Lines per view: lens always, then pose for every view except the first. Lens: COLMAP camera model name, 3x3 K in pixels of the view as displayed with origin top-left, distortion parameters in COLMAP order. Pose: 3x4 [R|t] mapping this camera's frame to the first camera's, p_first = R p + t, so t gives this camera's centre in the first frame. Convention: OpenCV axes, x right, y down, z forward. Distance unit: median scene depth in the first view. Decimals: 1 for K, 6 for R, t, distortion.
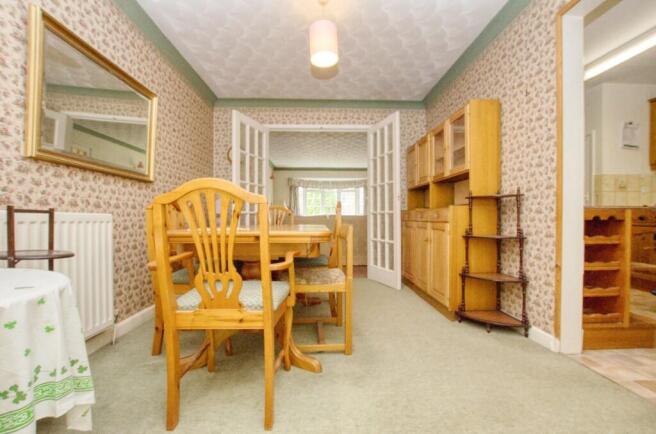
lens RADIAL K [[286.0, 0, 330.5], [0, 286.0, 220.9], [0, 0, 1]] dist [-0.043825, 0.012926]
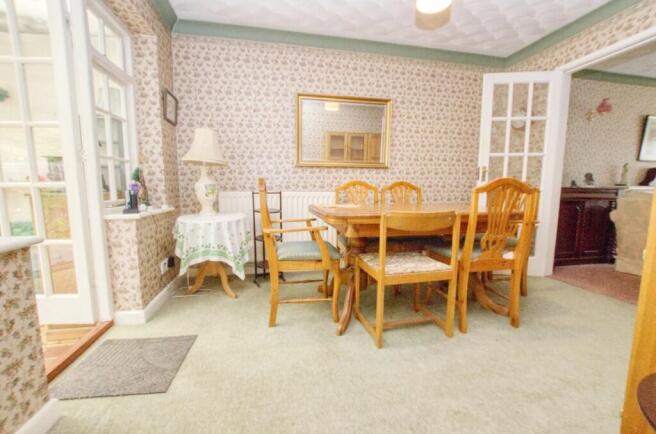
lens RADIAL K [[286.0, 0, 330.5], [0, 286.0, 220.9], [0, 0, 1]] dist [-0.043825, 0.012926]
pose [[0.162262, 0.117009, -0.979786, 0.558451], [-0.013918, 0.993117, 0.116297, -0.032824], [0.986650, -0.005234, 0.162774, 0.418700]]
